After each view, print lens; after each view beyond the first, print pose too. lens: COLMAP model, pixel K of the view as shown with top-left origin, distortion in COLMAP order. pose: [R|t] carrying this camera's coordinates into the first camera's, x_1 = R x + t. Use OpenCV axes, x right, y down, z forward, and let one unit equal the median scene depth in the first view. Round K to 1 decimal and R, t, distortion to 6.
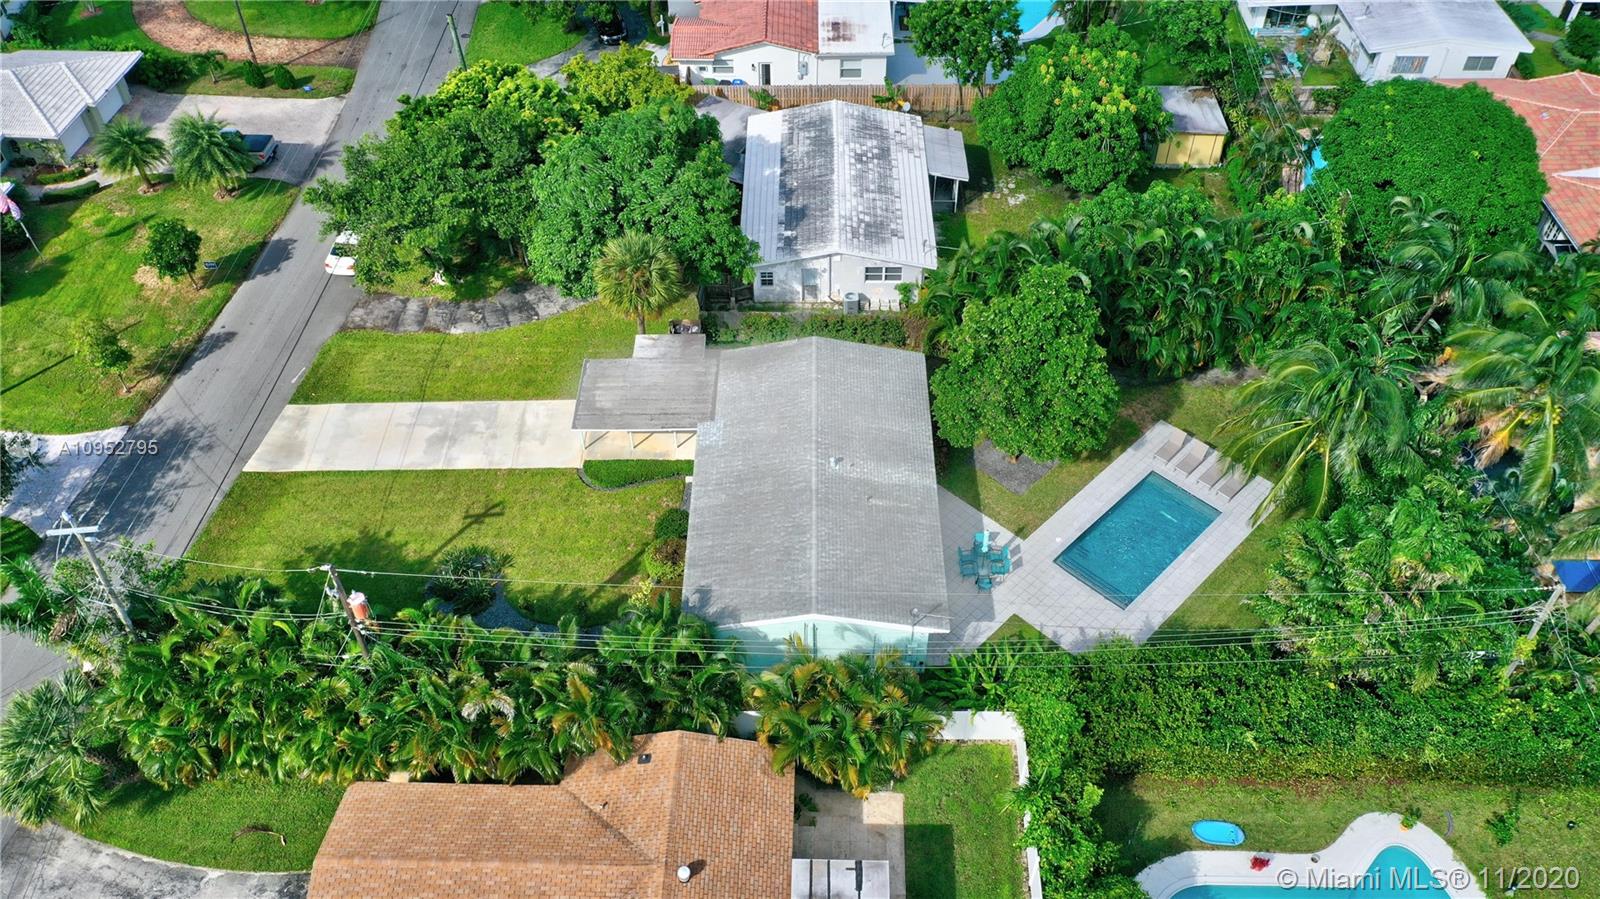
lens RADIAL K [[1258.9, 0, 792.9], [0, 1258.9, 442.6], [0, 0, 1]] dist [-0.023526, -0.000150]
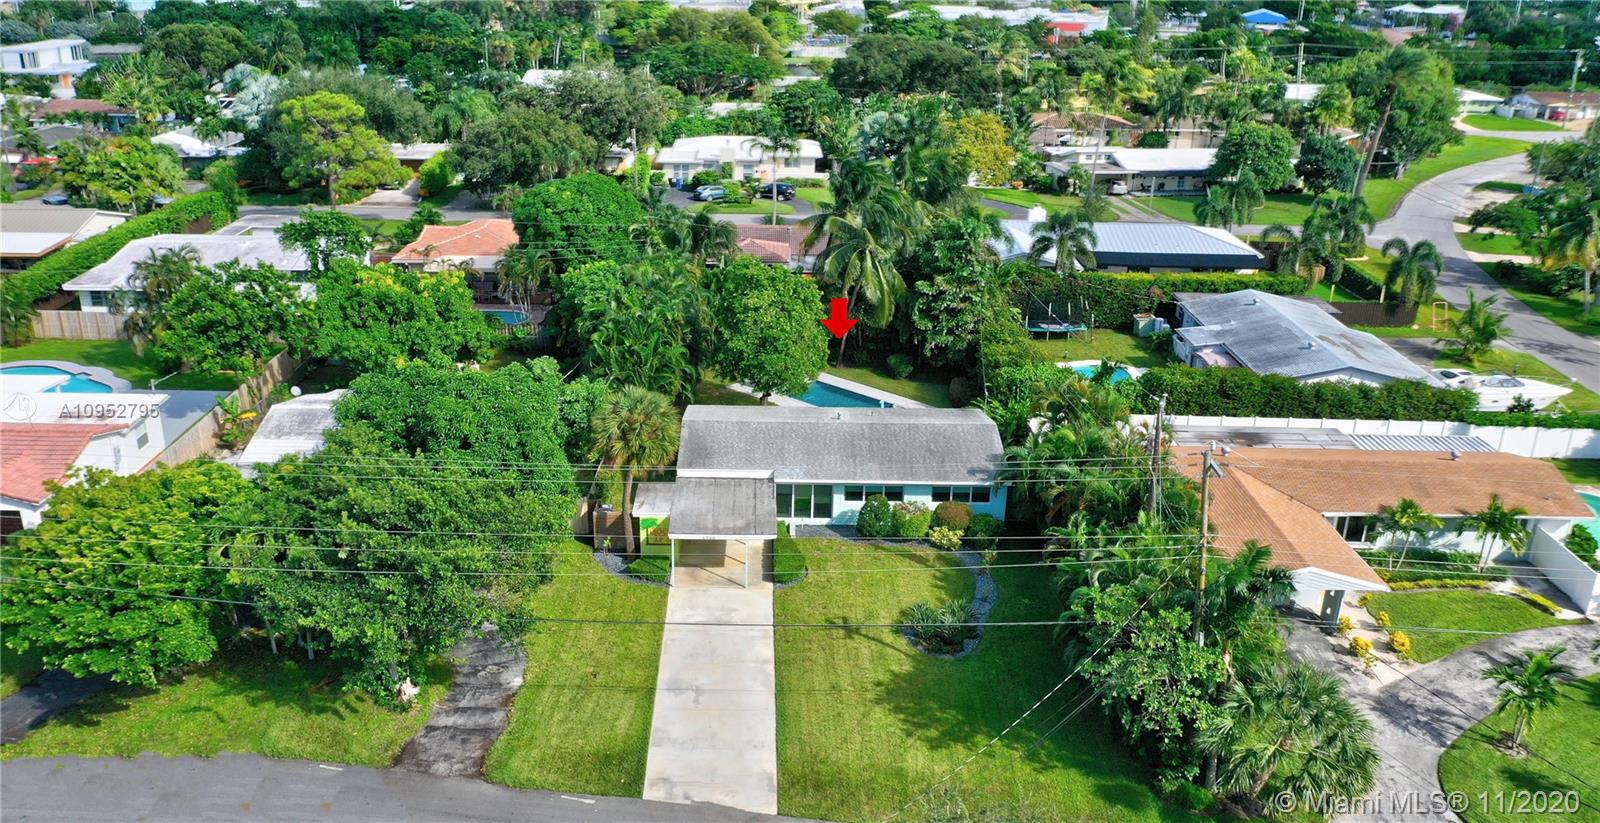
lens RADIAL K [[1297.6, 0, 767.8], [0, 1297.6, 456.0], [0, 0, 1]] dist [-0.016589, -0.003796]
pose [[-0.012946, -0.357144, 0.933960, -1.112765], [0.697995, 0.665586, 0.264194, -0.327073], [-0.715985, 0.655320, 0.240668, 0.732520]]
